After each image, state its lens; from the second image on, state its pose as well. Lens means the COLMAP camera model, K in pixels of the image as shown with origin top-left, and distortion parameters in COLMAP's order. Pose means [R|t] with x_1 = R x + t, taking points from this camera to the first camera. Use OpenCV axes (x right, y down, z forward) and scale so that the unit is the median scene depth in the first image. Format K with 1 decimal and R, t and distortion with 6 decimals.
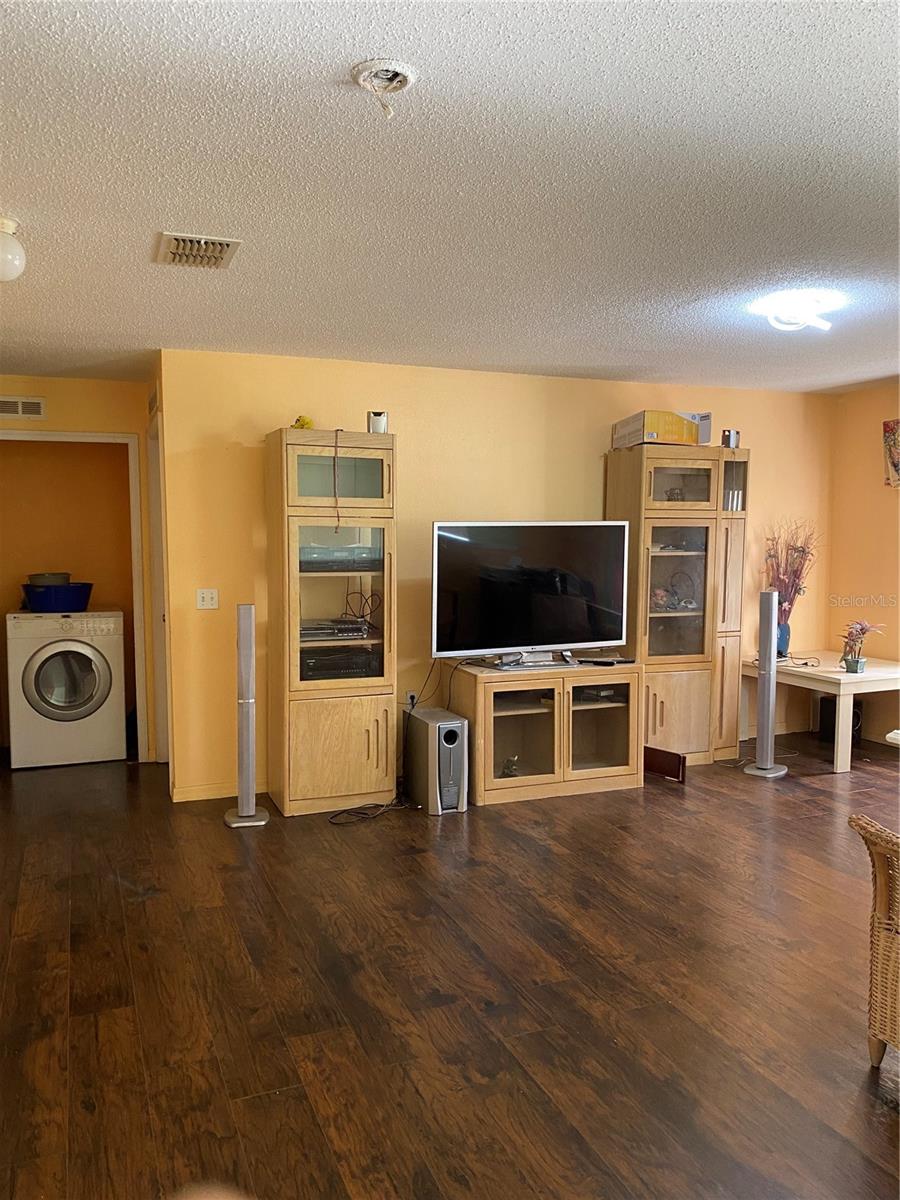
lens RADIAL K [[922.4, 0, 450.0], [0, 922.4, 600.0], [0, 0, 1]] dist [0.077675, -0.099144]
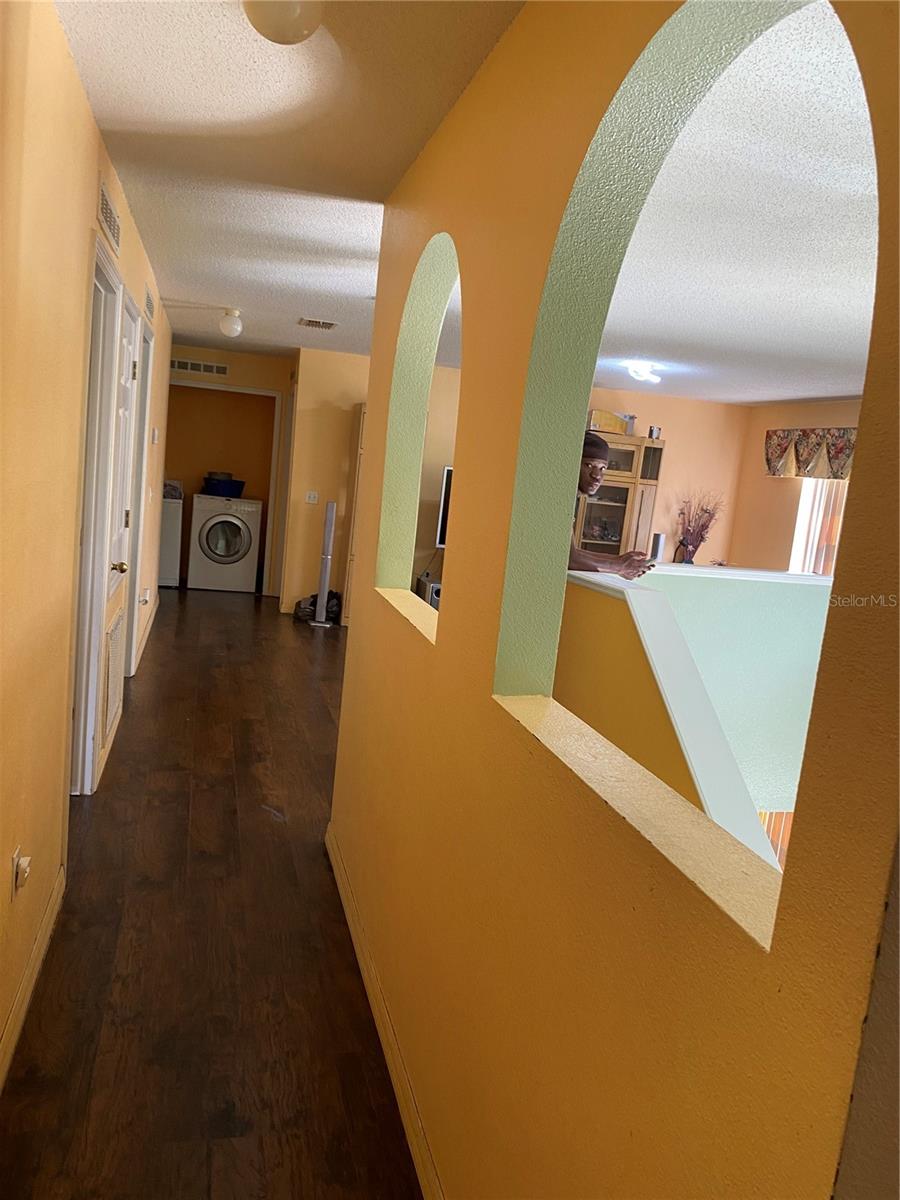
lens RADIAL K [[916.3, 0, 445.2], [0, 916.3, 606.9], [0, 0, 1]] dist [0.057373, -0.077777]
pose [[0.984676, 0.126802, -0.119727, 0.218949], [-0.117529, 0.989711, 0.081599, 0.033849], [0.128842, -0.066277, 0.989448, -0.685726]]
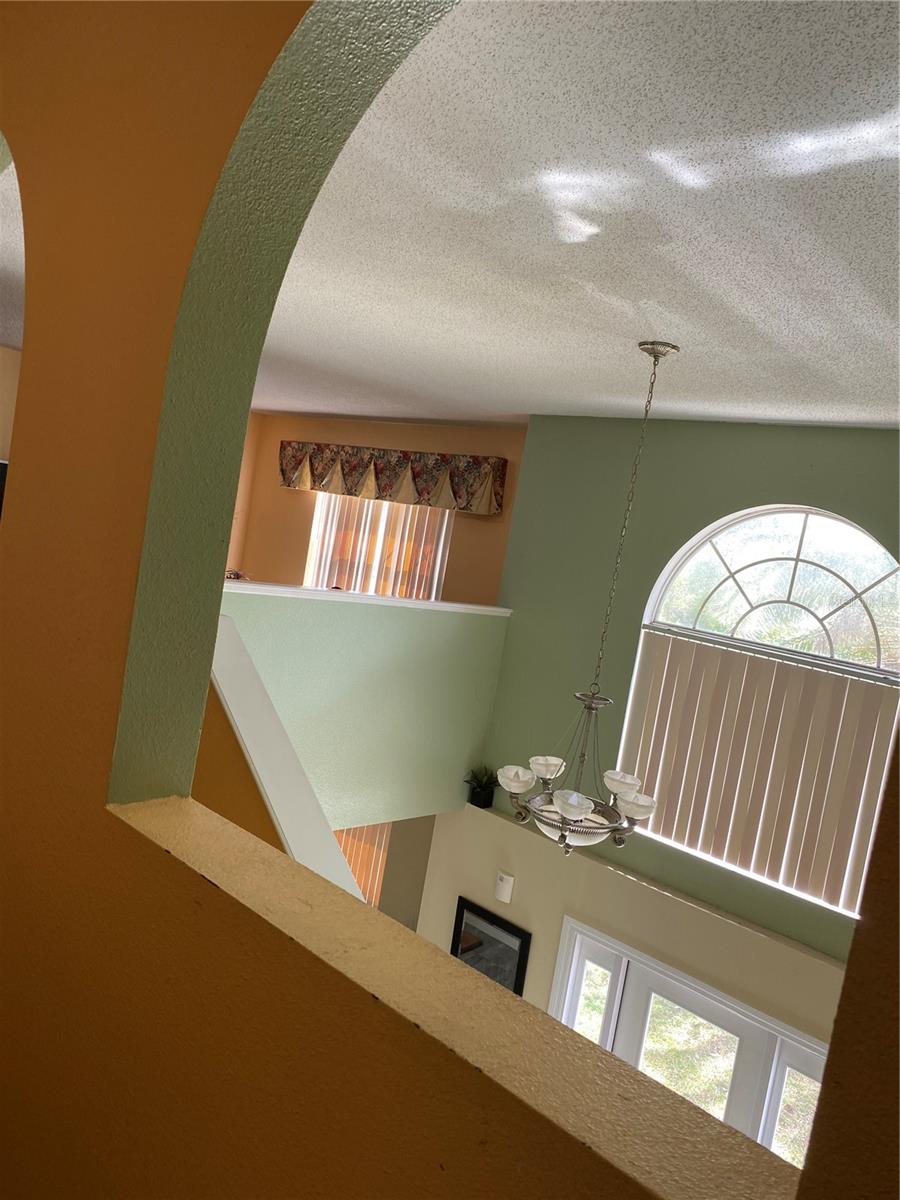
lens RADIAL K [[922.4, 0, 450.0], [0, 922.4, 600.0], [0, 0, 1]] dist [0.077675, -0.099144]
pose [[0.898519, 0.135327, 0.417552, 0.163808], [-0.147194, 0.989100, -0.003821, 0.029203], [-0.413518, -0.058028, 0.908645, -0.573292]]
